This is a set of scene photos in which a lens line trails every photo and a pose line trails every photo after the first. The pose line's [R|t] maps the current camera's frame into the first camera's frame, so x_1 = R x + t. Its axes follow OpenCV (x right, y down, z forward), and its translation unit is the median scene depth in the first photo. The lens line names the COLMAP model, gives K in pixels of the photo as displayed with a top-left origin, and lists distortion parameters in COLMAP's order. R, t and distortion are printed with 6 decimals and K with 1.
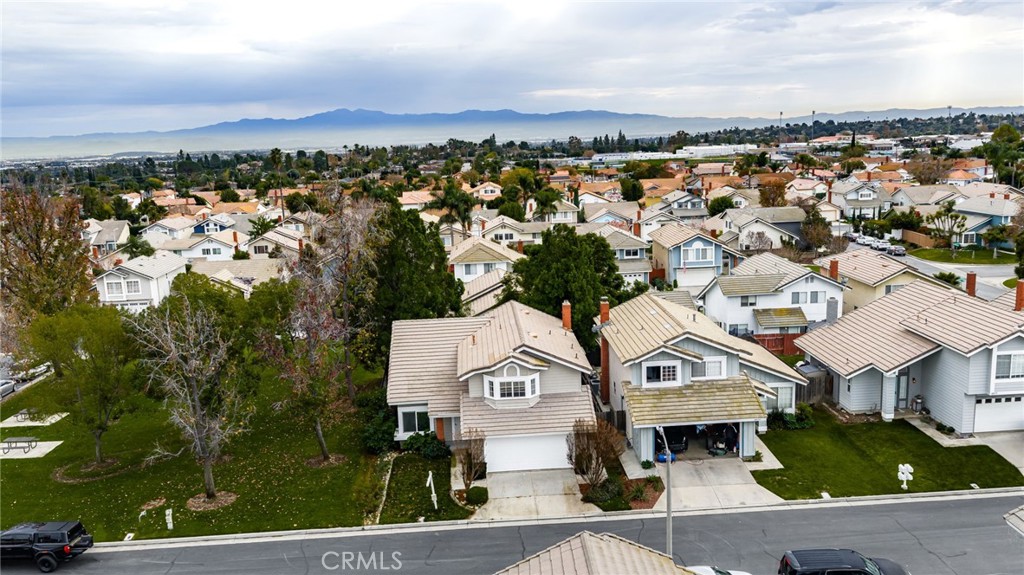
lens RADIAL K [[843.7, 0, 514.9], [0, 843.7, 282.6], [0, 0, 1]] dist [0.017578, -0.017619]
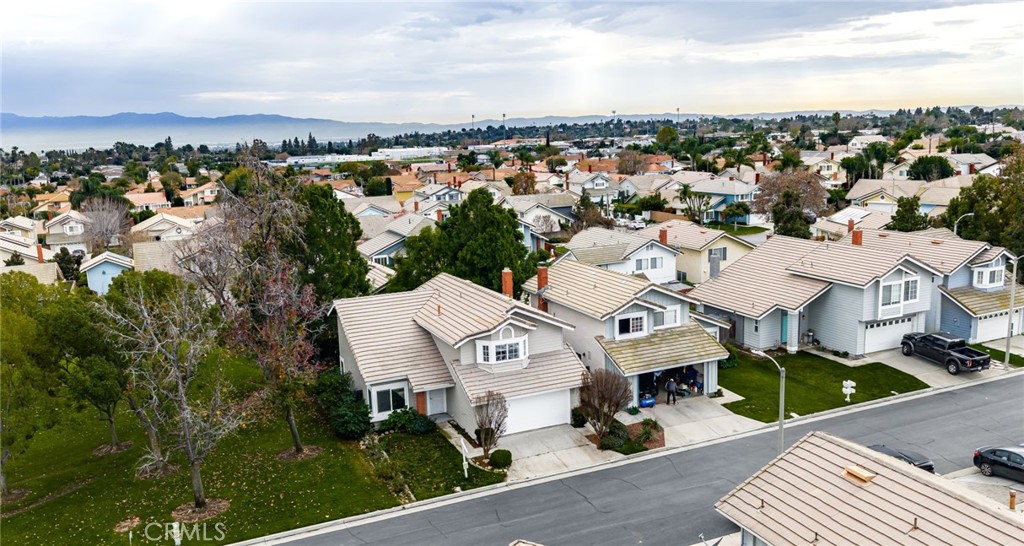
lens RADIAL K [[846.4, 0, 512.0], [0, 846.4, 277.9], [0, 0, 1]] dist [0.020819, -0.027089]
pose [[0.931626, -0.061354, 0.358201, -0.338558], [0.065628, 0.997844, 0.000226, 0.038200], [-0.357443, 0.023298, 0.933644, 0.061627]]
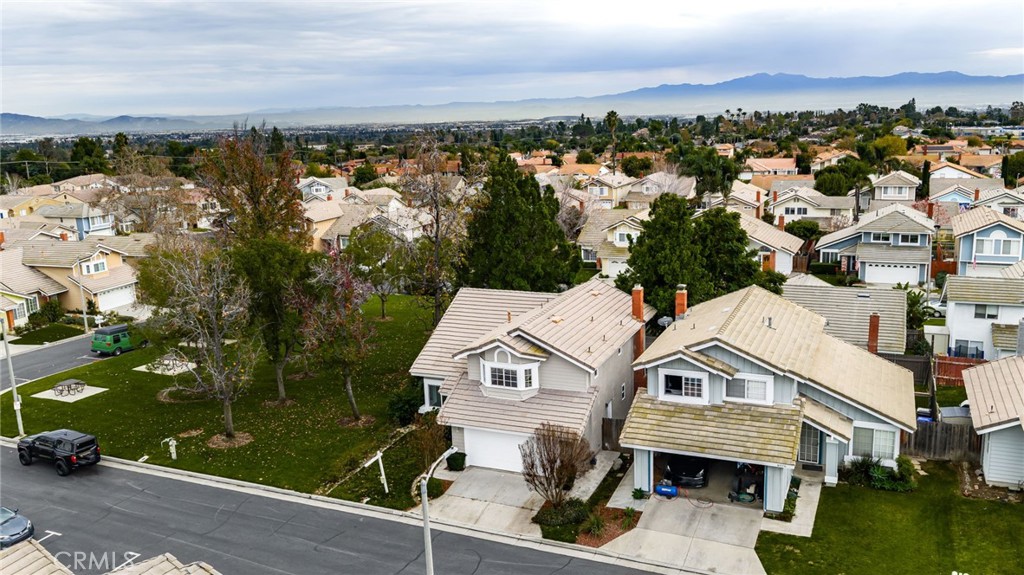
lens RADIAL K [[843.7, 0, 518.8], [0, 843.7, 290.6], [0, 0, 1]] dist [0.017578, -0.017619]
pose [[0.890800, 0.102509, -0.442681, 0.375407], [-0.080997, 0.994440, 0.067288, -0.022073], [0.447118, -0.024084, 0.894151, 0.220857]]
